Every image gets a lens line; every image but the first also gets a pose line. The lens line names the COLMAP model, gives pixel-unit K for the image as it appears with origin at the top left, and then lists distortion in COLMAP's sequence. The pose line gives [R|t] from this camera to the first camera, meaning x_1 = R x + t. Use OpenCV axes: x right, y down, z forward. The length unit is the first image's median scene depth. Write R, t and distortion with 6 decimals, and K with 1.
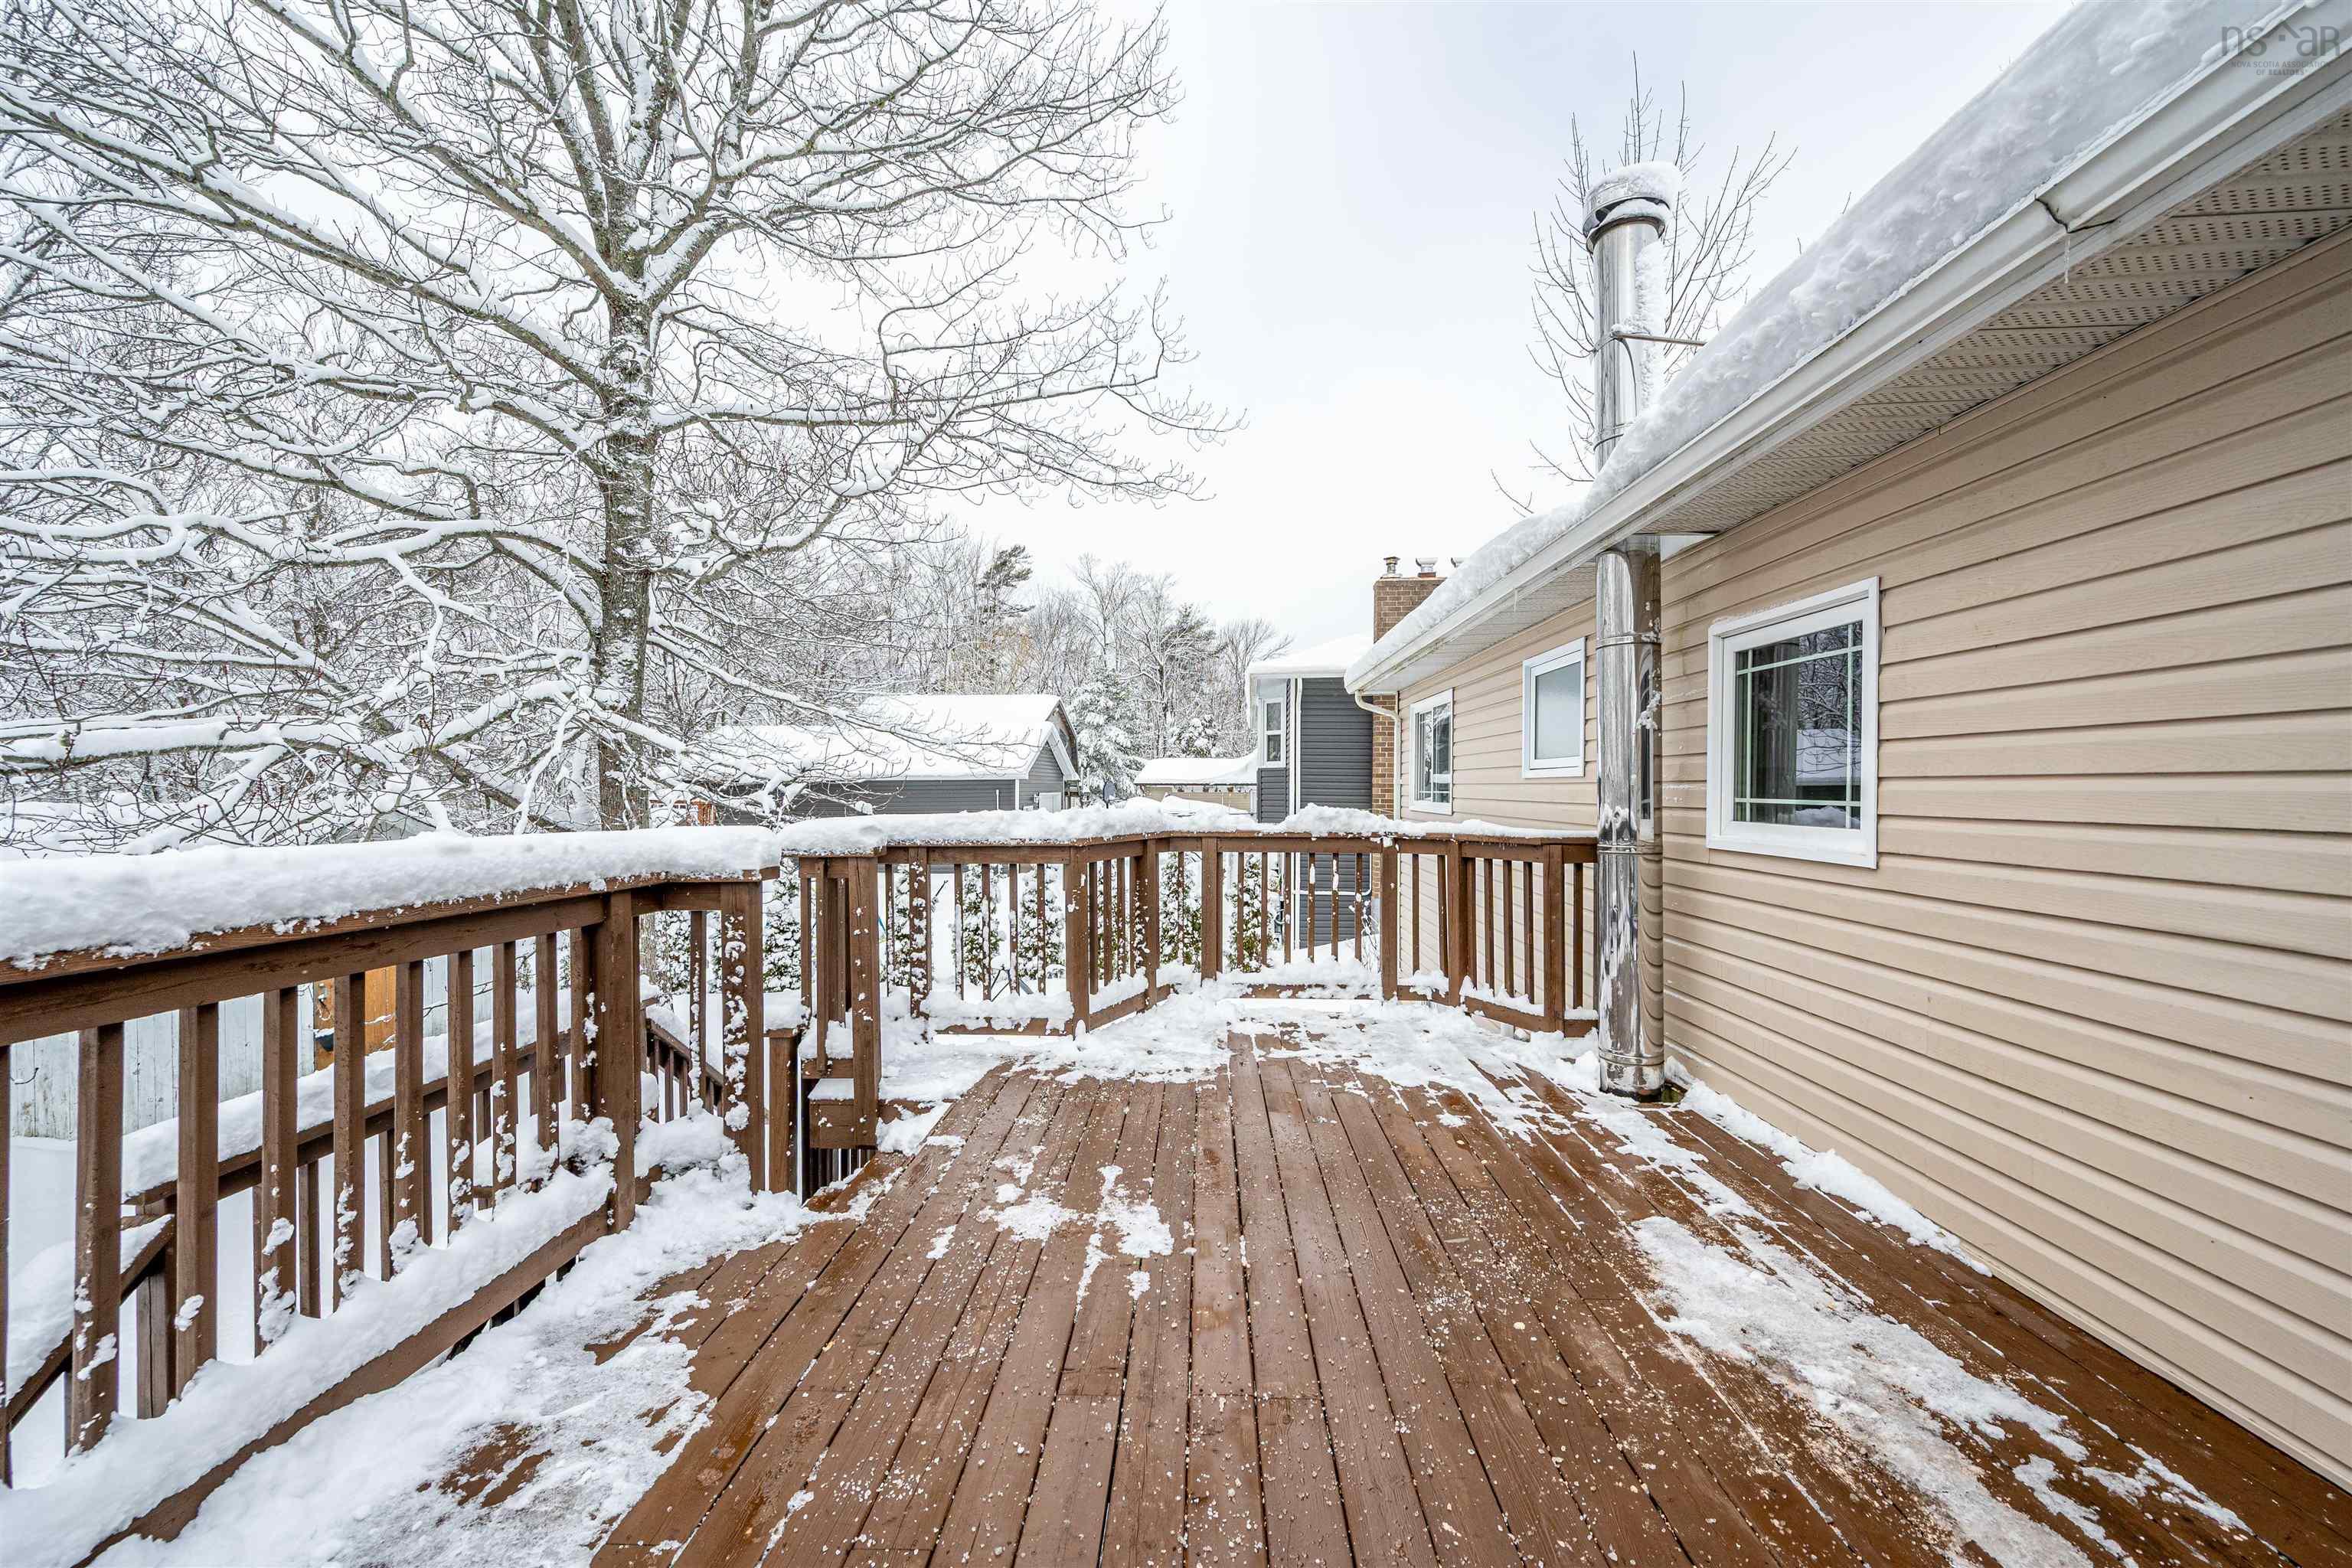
lens RADIAL K [[939.8, 0, 1185.3], [0, 939.8, 802.6], [0, 0, 1]] dist [0.003538, 0.000215]
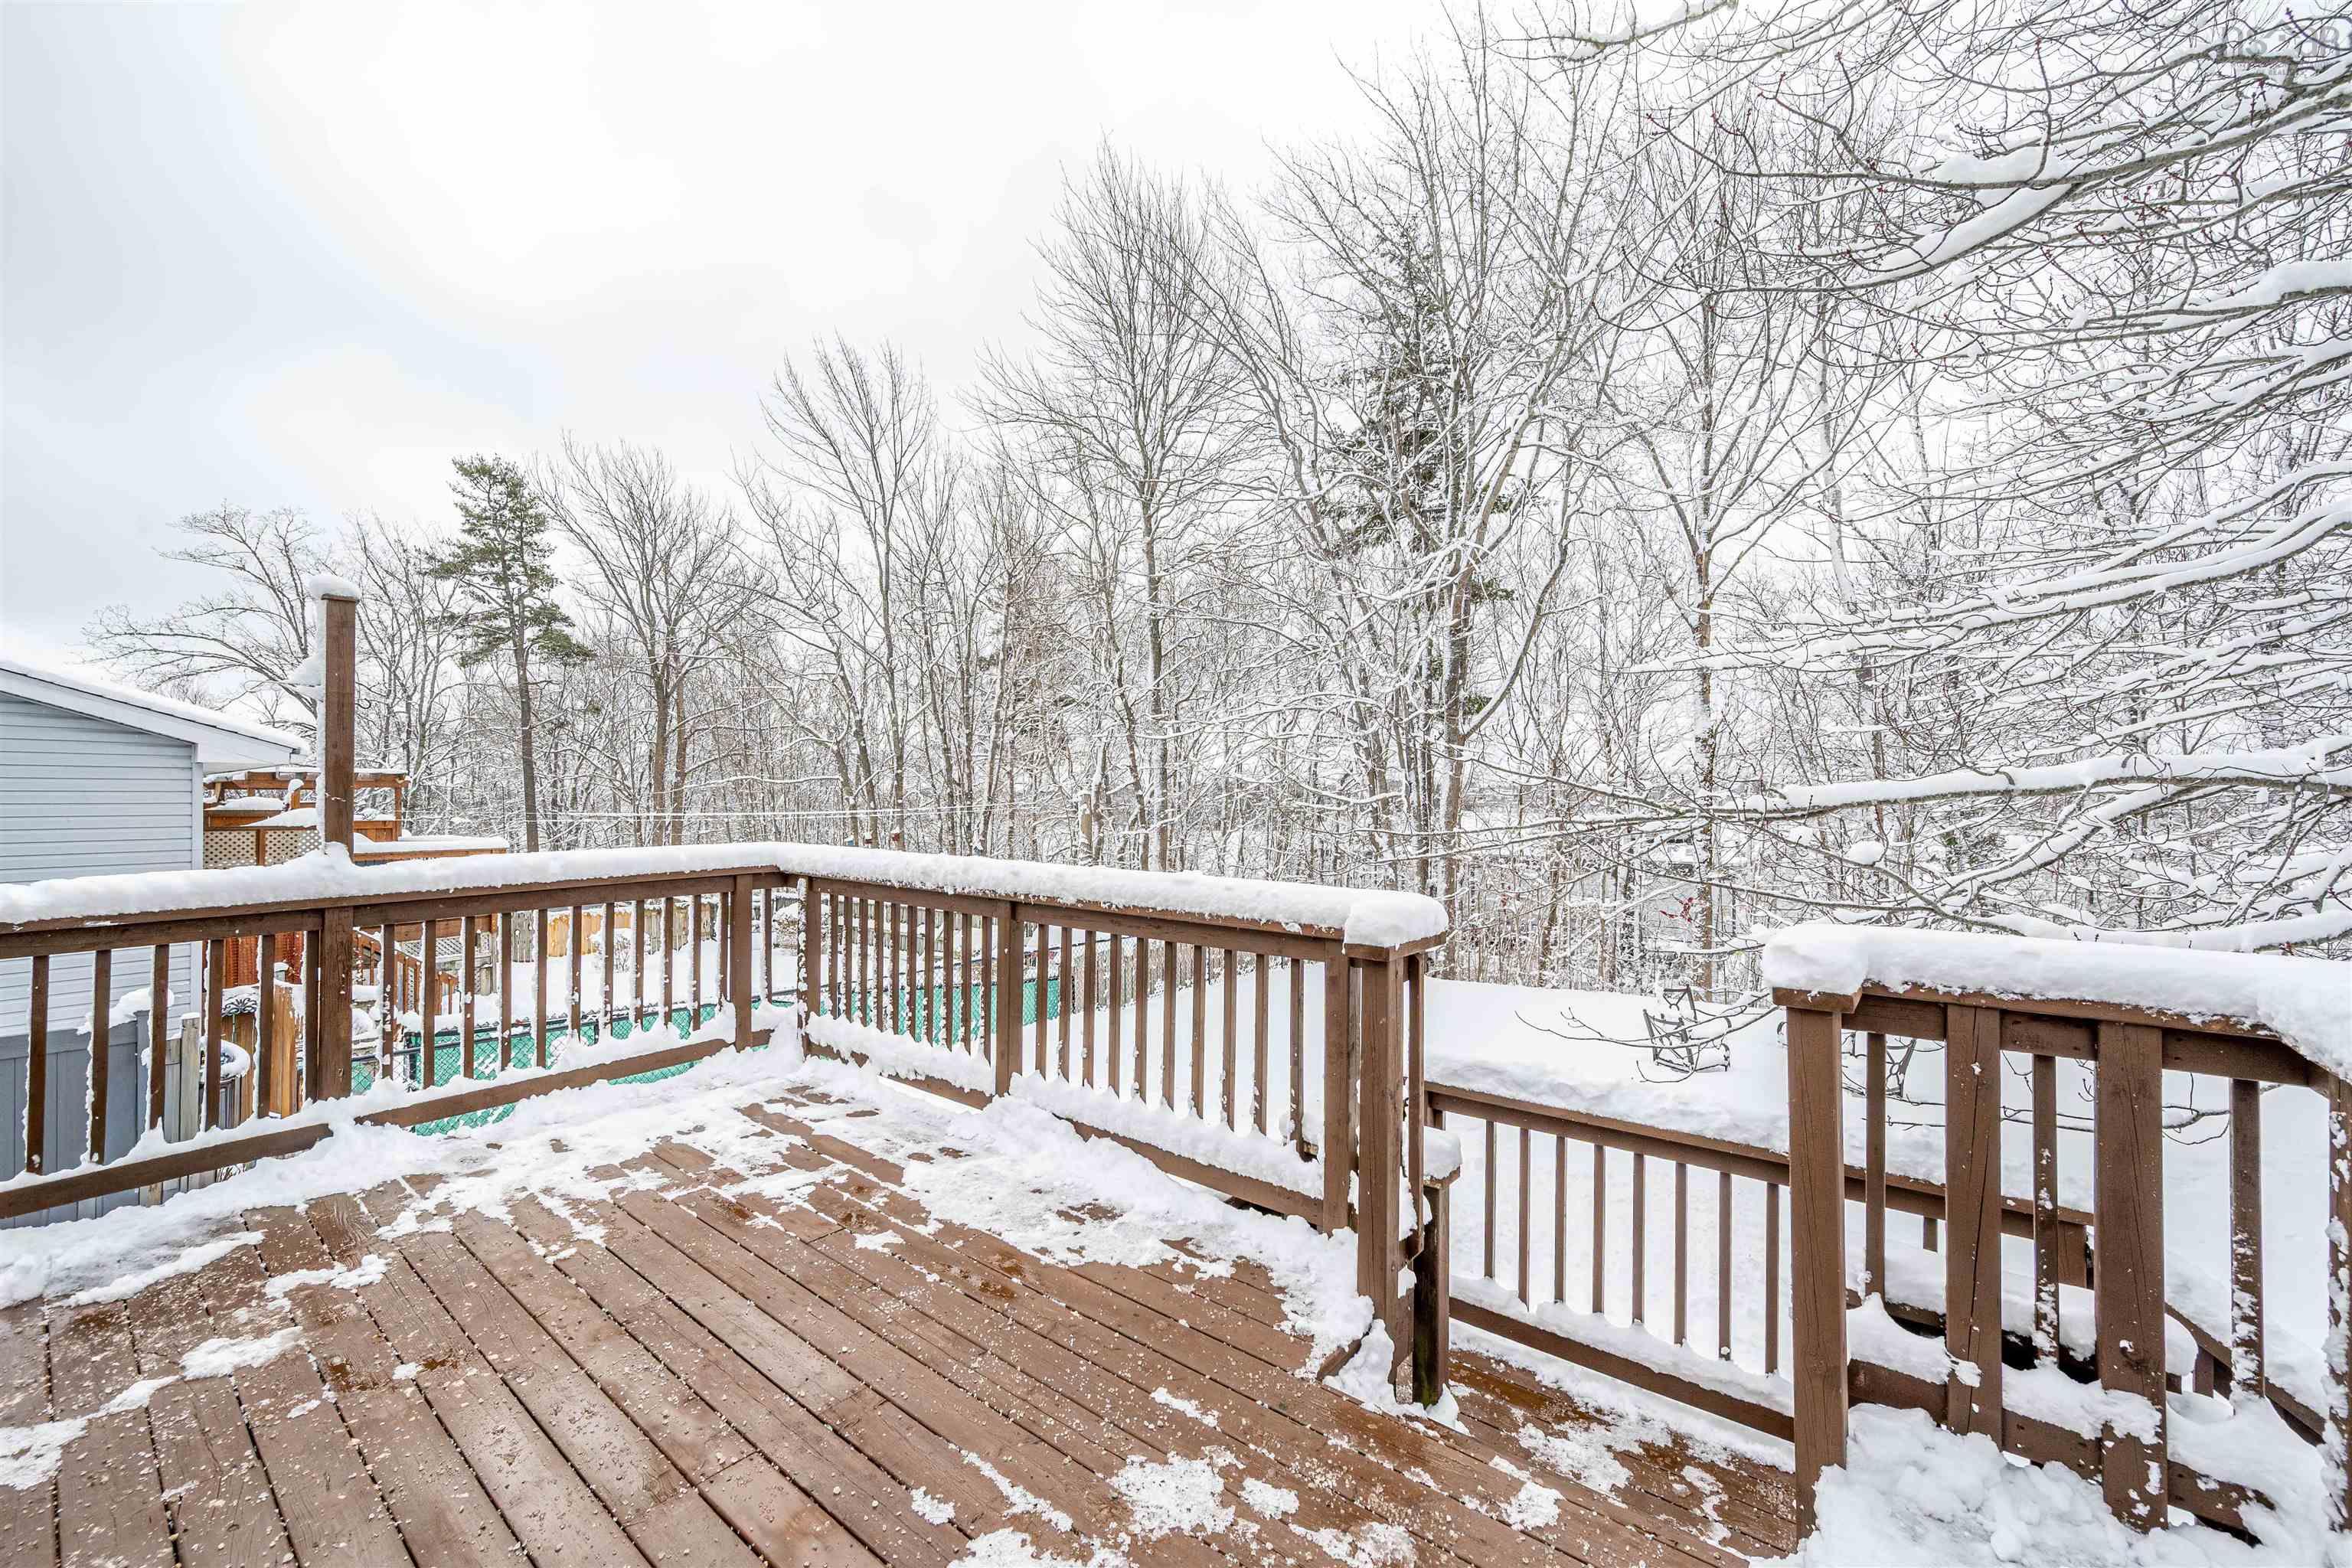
lens RADIAL K [[939.8, 0, 1185.3], [0, 939.8, 802.6], [0, 0, 1]] dist [0.003538, 0.000215]
pose [[-0.610328, 0.007211, -0.792116, 0.494682], [-0.012231, 0.999754, 0.018526, -0.112758], [0.792055, 0.020995, -0.610089, 1.822522]]
